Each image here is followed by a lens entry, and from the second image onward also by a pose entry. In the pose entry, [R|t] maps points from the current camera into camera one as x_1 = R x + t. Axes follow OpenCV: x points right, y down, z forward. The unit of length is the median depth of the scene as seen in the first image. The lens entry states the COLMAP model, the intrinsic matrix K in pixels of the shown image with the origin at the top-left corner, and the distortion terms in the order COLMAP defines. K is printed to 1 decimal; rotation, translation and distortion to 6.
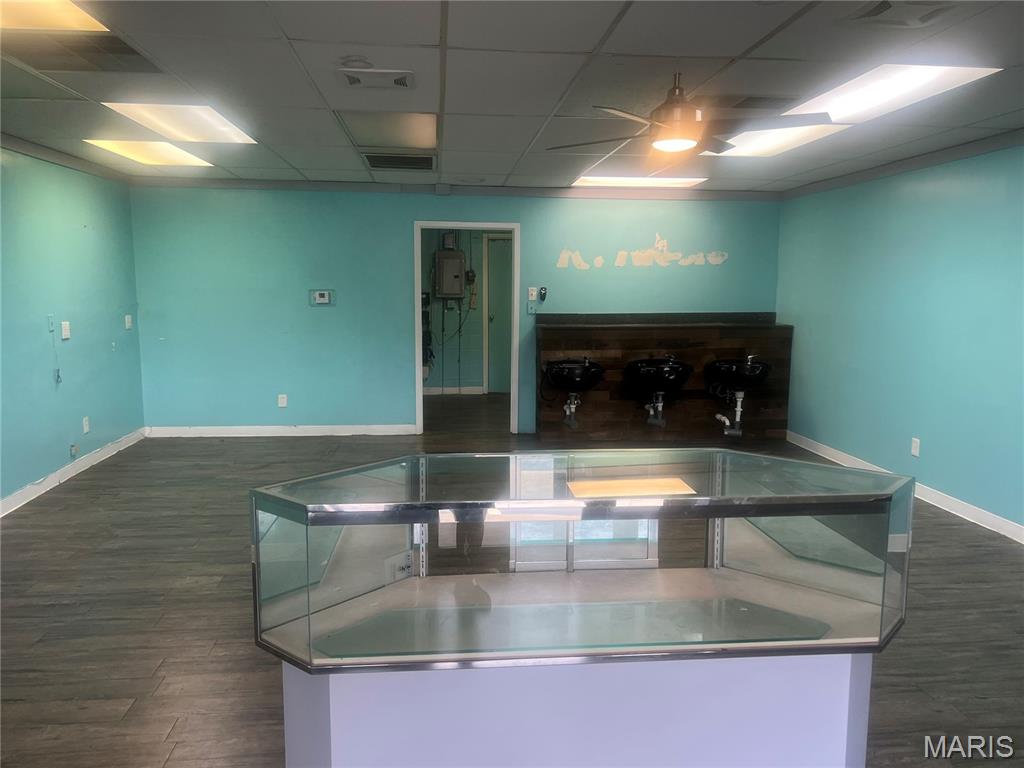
lens RADIAL K [[772.7, 0, 511.4], [0, 772.7, 382.7], [0, 0, 1]] dist [0.002157, 0.000833]
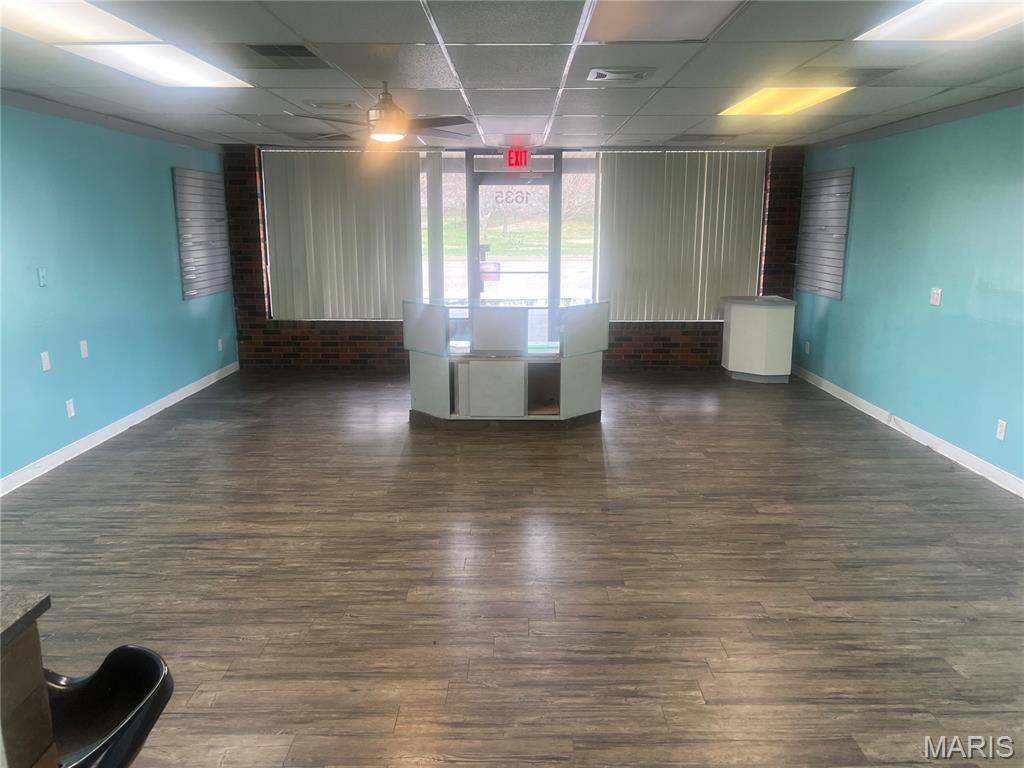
lens RADIAL K [[772.7, 0, 514.8], [0, 772.7, 385.1], [0, 0, 1]] dist [0.002157, 0.000833]
pose [[-0.994495, -0.031542, 0.099923, -0.118274], [0.003177, 0.944103, 0.329635, -0.284500], [-0.104735, 0.328138, -0.938806, 1.957384]]
